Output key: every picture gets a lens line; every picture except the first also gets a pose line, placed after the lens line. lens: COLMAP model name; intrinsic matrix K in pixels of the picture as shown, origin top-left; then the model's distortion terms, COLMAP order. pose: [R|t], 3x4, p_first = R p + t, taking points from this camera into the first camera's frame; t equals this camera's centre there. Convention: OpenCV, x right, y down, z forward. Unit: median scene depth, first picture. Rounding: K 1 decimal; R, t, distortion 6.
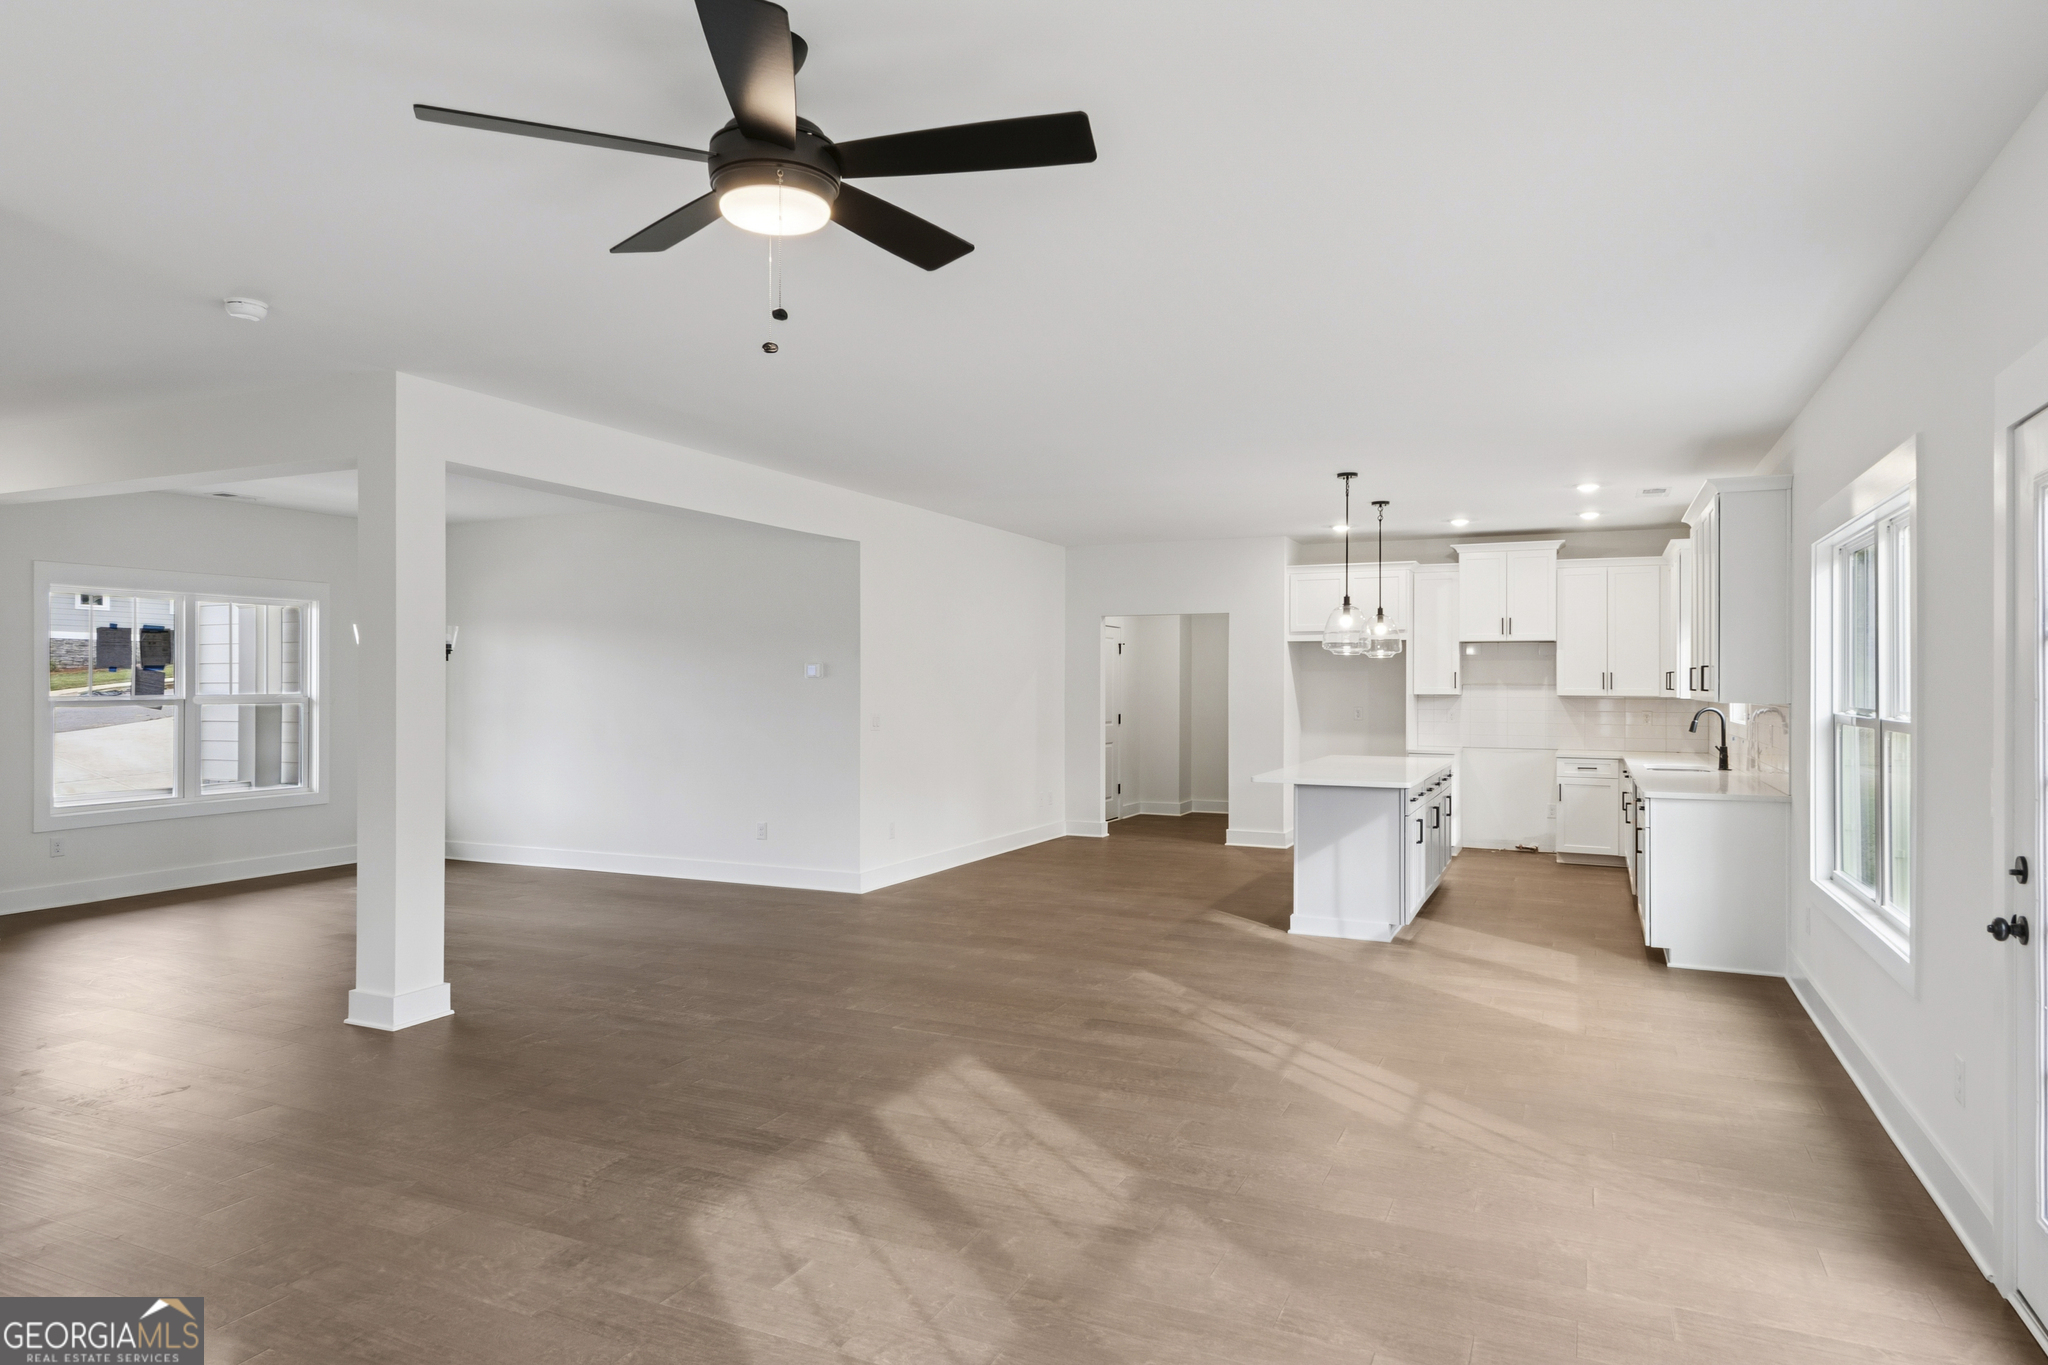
lens RADIAL K [[1211.0, 0, 1024.0], [0, 1211.0, 682.5], [0, 0, 1]] dist [-0.001567, -0.000760]
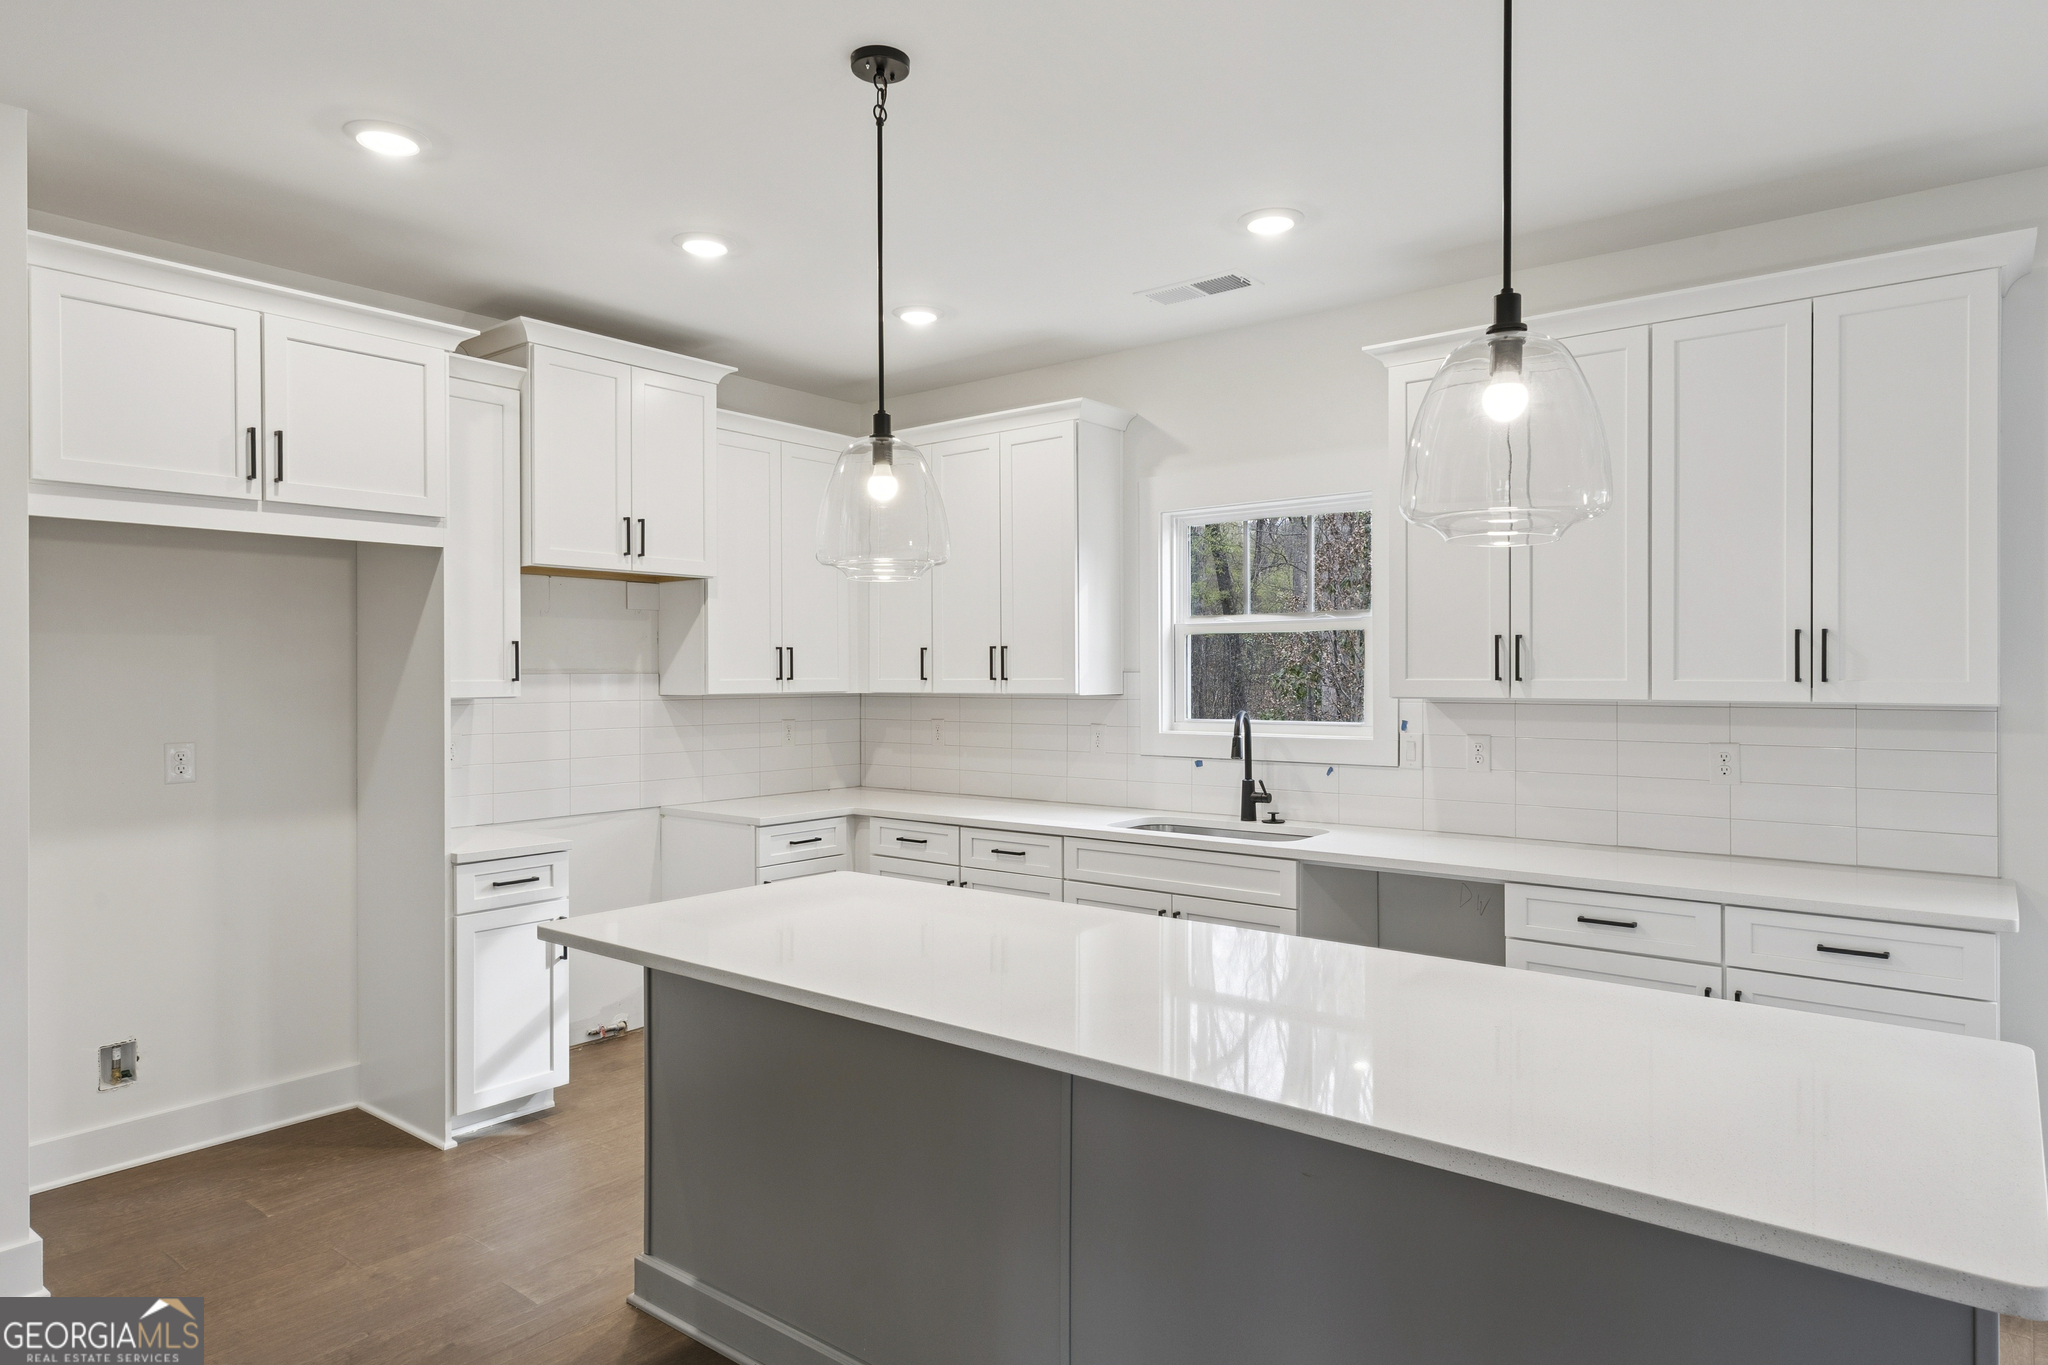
lens RADIAL K [[1211.0, 0, 1024.0], [0, 1211.0, 682.5], [0, 0, 1]] dist [-0.001567, -0.000760]
pose [[0.245700, -0.008657, 0.969307, 0.008052], [0.002158, 0.999963, 0.008384, 0.002640], [-0.969343, 0.000032, 0.245710, 0.815034]]
